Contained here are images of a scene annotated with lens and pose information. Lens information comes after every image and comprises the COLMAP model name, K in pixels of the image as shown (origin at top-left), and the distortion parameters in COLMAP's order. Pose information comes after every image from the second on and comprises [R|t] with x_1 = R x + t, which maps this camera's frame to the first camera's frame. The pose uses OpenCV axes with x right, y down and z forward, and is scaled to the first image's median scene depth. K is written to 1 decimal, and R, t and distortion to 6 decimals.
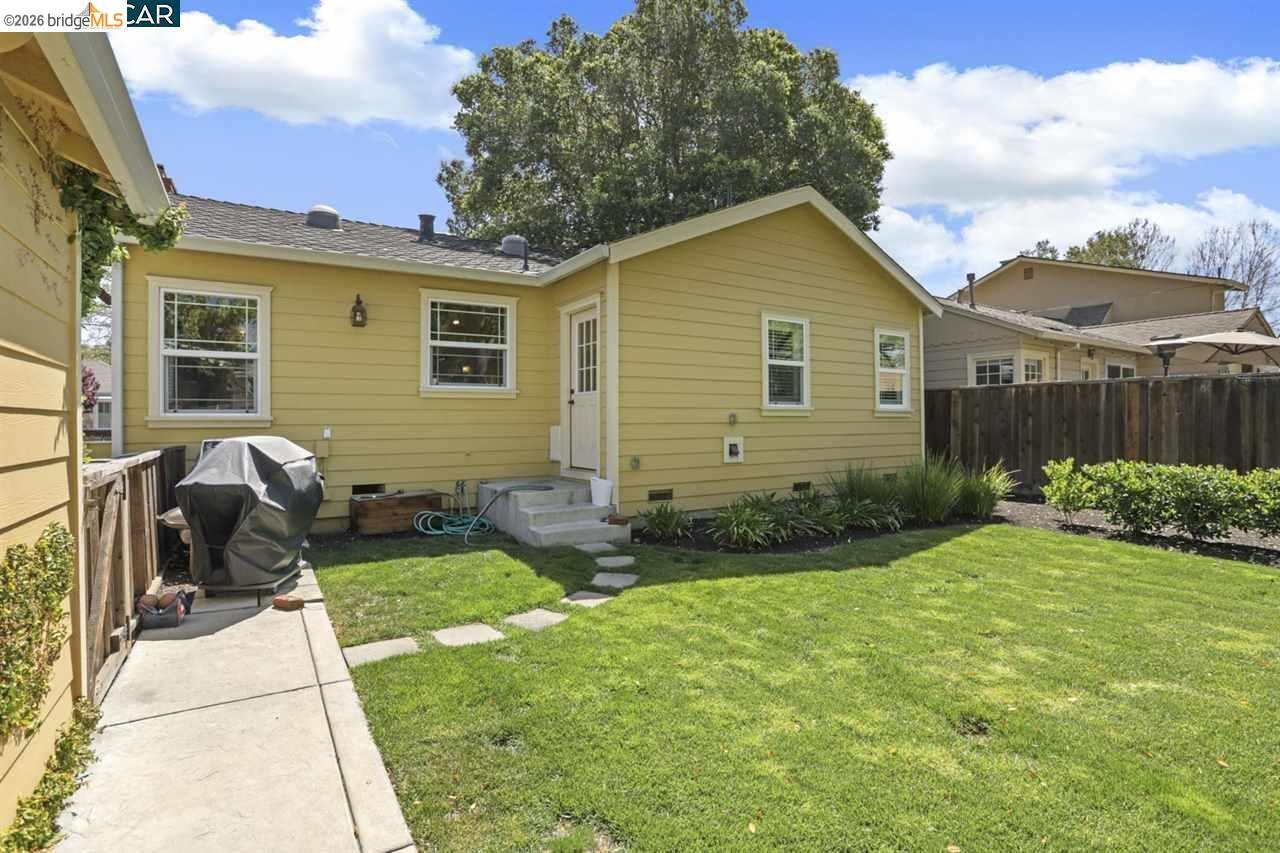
lens RADIAL K [[623.4, 0, 642.1], [0, 623.4, 424.9], [0, 0, 1]] dist [-0.061796, 0.024104]
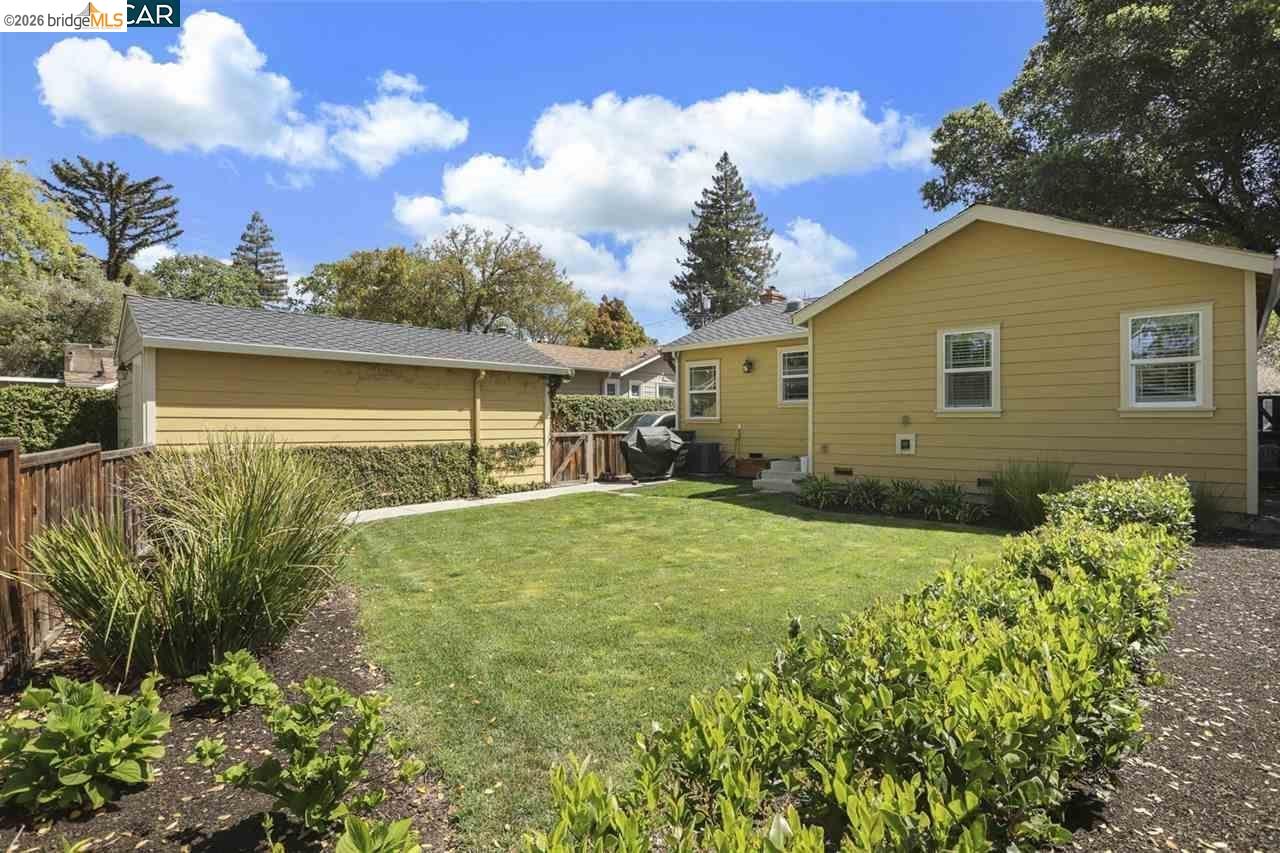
lens RADIAL K [[623.4, 0, 640.7], [0, 623.4, 424.0], [0, 0, 1]] dist [-0.061796, 0.024104]
pose [[0.223105, 0.008296, -0.974759, 1.219359], [-0.007453, 0.999949, 0.006804, -0.005682], [0.974766, 0.005747, 0.223155, 0.186518]]
